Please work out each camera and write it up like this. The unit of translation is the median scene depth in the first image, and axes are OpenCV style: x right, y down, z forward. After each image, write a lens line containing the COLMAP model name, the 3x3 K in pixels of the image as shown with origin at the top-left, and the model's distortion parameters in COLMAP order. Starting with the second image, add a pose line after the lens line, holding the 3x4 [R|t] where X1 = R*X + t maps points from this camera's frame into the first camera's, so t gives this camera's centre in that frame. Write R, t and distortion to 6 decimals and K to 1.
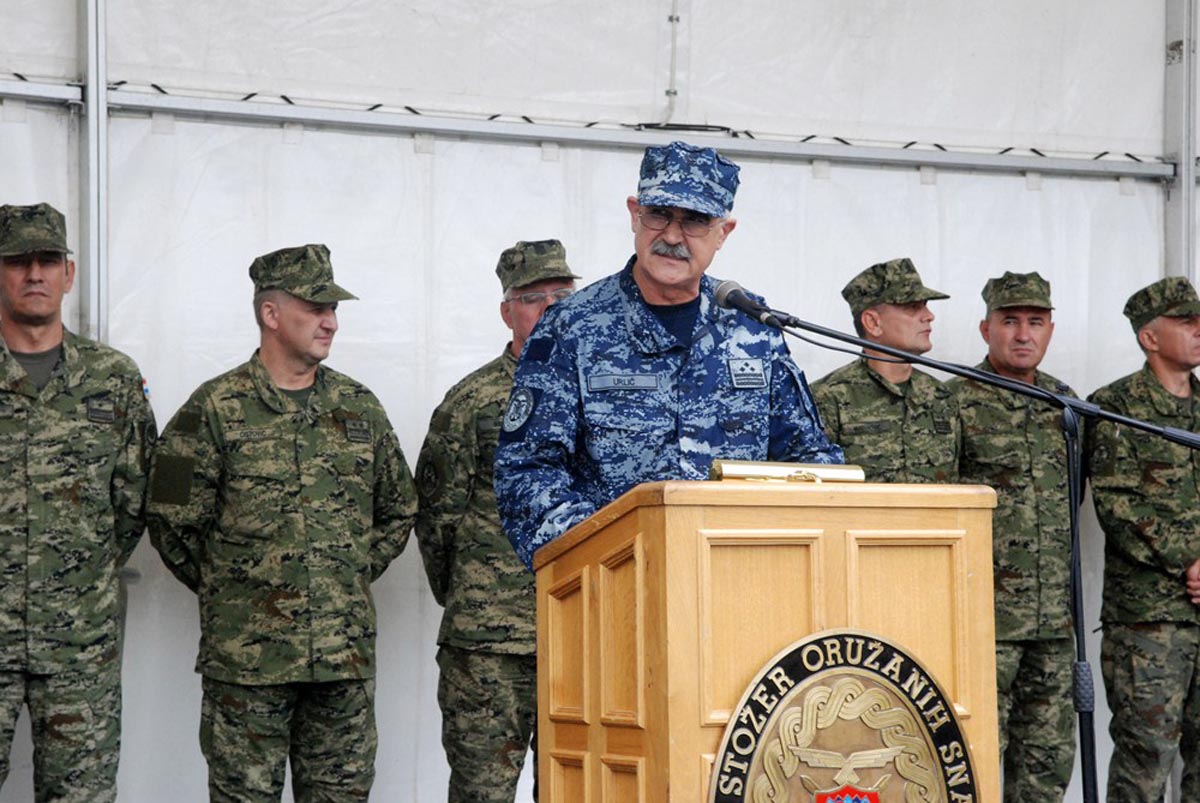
lens RADIAL K [[2848.0, 0, 600.0], [0, 2848.0, 401.5], [0, 0, 1]] dist [0.584820, -0.091595]
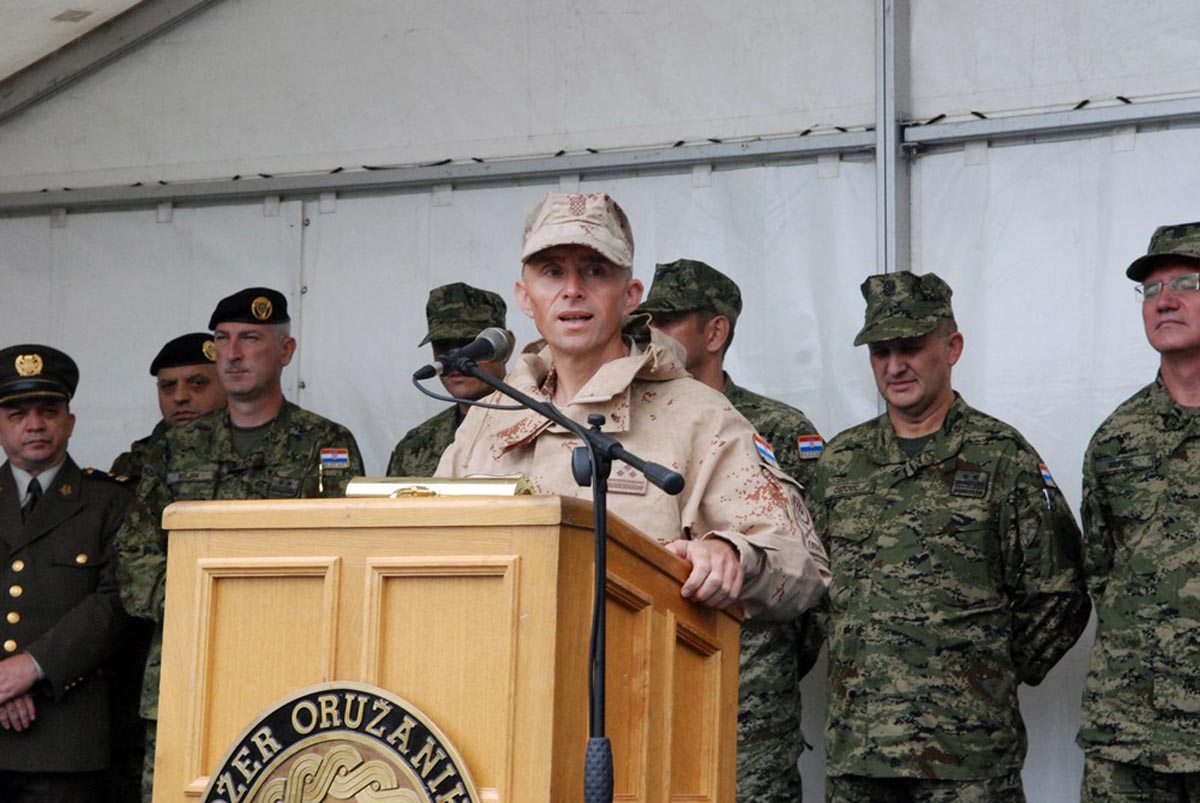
lens RADIAL K [[2848.0, 0, 600.0], [0, 2848.0, 401.5], [0, 0, 1]] dist [0.584820, -0.091595]
pose [[0.515068, -0.058070, -0.855180, 0.778047], [0.008938, 0.998012, -0.062386, 0.050578], [0.857103, 0.024489, 0.514563, 0.631442]]
